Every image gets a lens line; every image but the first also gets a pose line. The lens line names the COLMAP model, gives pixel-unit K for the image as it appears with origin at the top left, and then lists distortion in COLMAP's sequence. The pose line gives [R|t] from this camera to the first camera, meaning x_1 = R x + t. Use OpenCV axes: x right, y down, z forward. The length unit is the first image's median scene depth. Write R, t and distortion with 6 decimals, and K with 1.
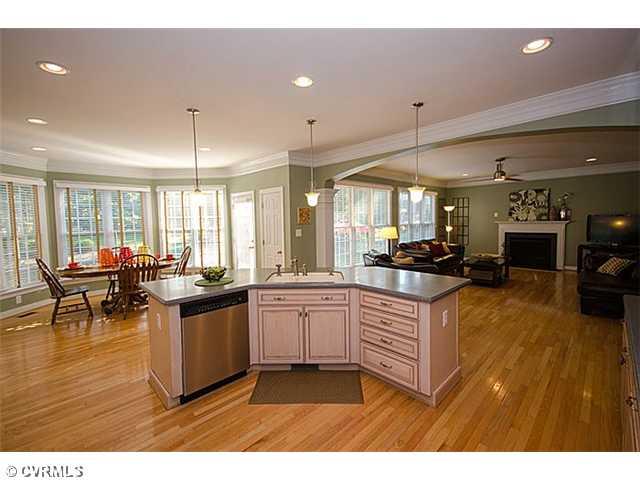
lens RADIAL K [[286.9, 0, 308.6], [0, 286.9, 230.7], [0, 0, 1]] dist [-0.002306, -0.001080]
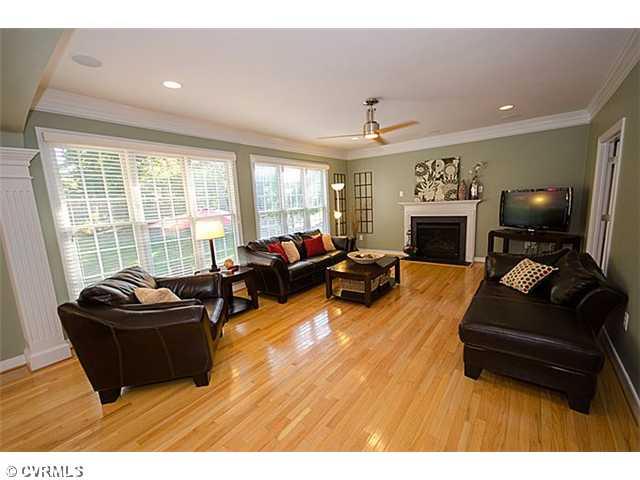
lens RADIAL K [[281.9, 0, 322.6], [0, 281.9, 245.2], [0, 0, 1]] dist [0.002601, 0.000232]
pose [[0.983579, -0.058440, 0.170756, 0.332905], [0.038626, 0.992364, 0.117138, -0.016555], [-0.176298, -0.108619, 0.978326, 0.299961]]
